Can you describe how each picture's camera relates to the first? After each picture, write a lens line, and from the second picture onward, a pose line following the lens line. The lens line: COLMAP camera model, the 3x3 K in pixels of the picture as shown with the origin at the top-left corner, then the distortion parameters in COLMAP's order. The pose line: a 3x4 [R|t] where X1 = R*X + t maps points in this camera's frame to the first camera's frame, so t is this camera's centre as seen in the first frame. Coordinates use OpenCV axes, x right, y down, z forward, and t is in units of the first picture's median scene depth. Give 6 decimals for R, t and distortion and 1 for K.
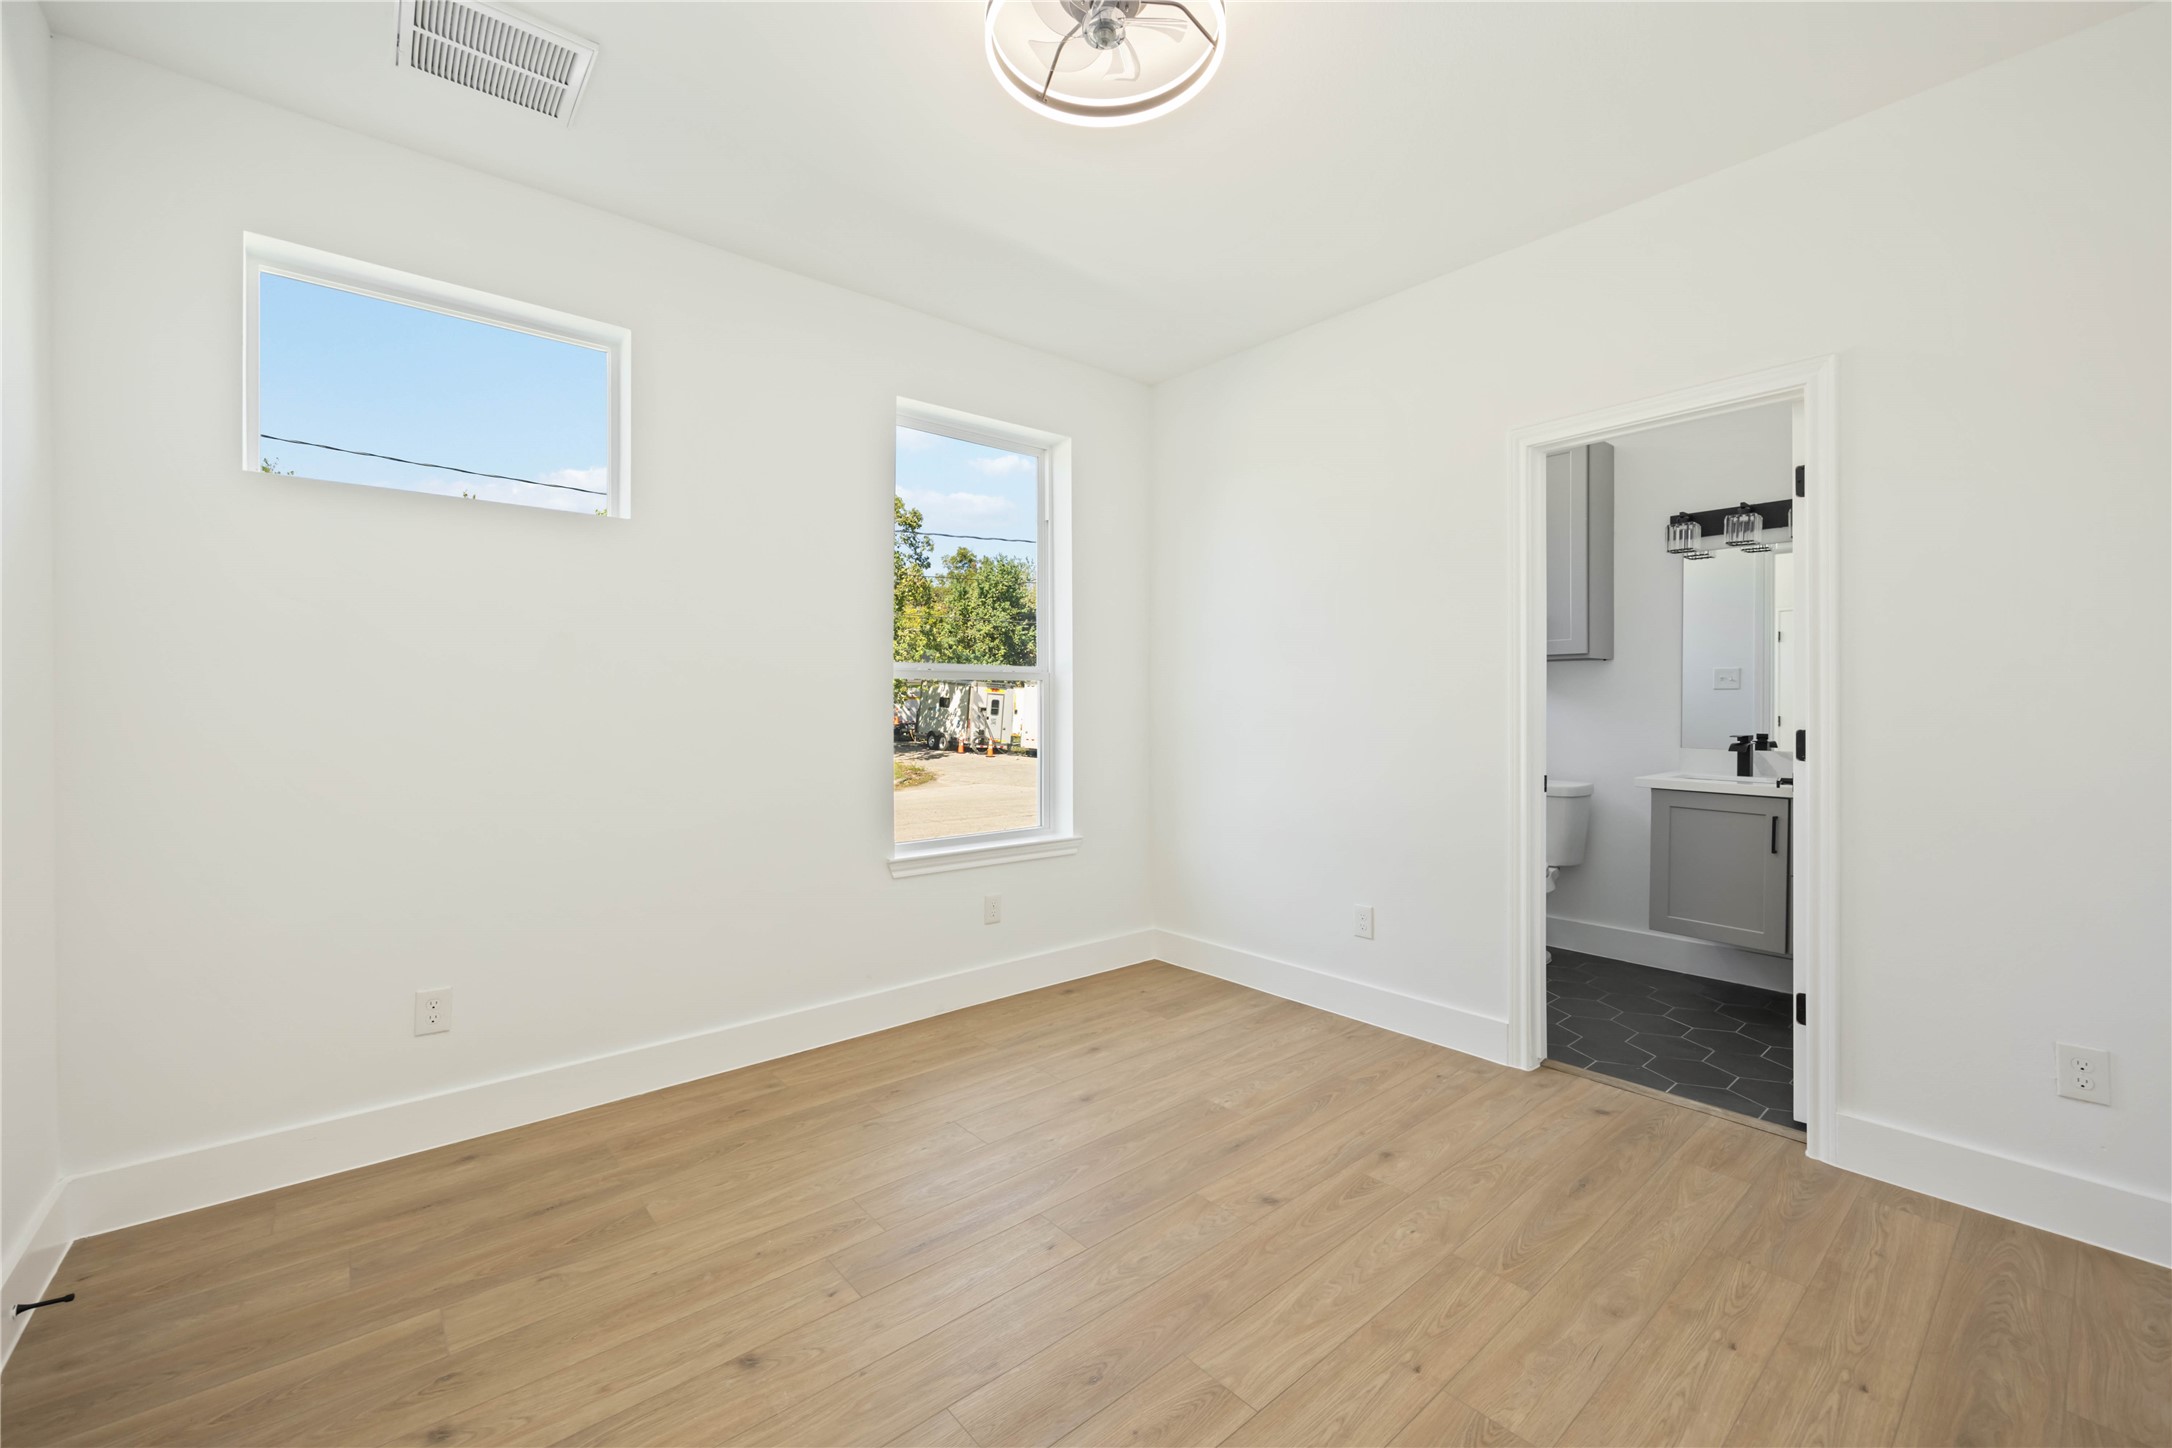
lens RADIAL K [[871.8, 0, 1087.7], [0, 871.8, 714.7], [0, 0, 1]] dist [-0.003822, -0.000366]
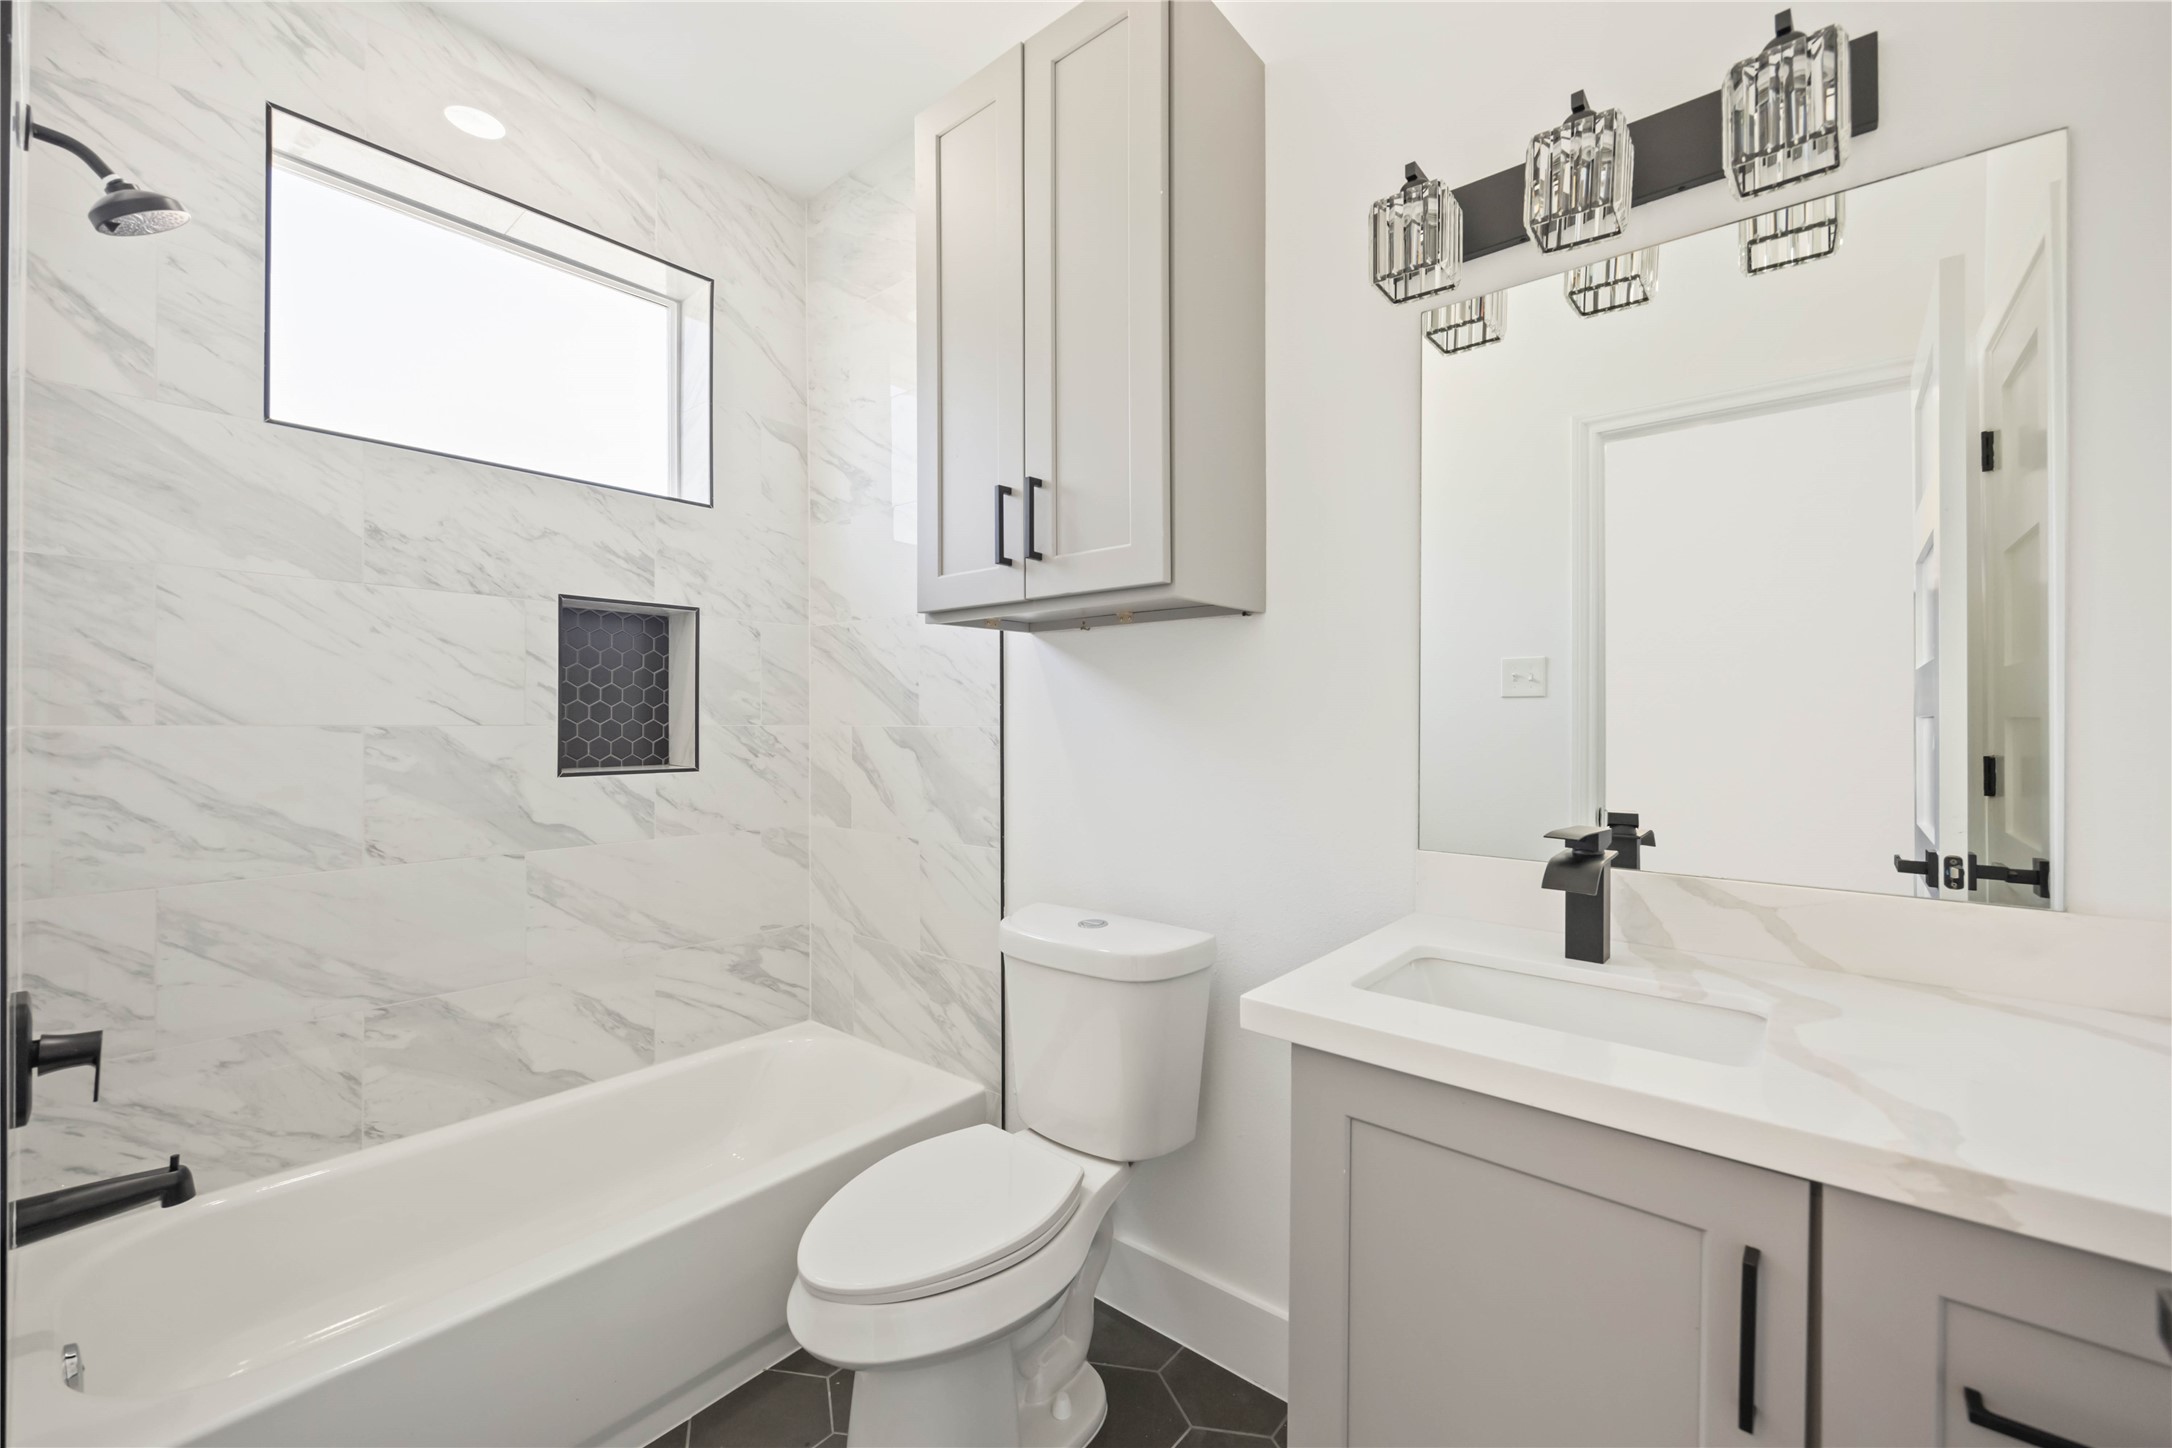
lens RADIAL K [[866.1, 0, 1074.5], [0, 866.1, 723.4], [0, 0, 1]] dist [0.001512, 0.000226]
pose [[0.986755, 0.003083, 0.162191, 0.497490], [-0.001915, 0.999971, -0.007359, -0.011648], [-0.162209, 0.006951, 0.986732, 0.686911]]
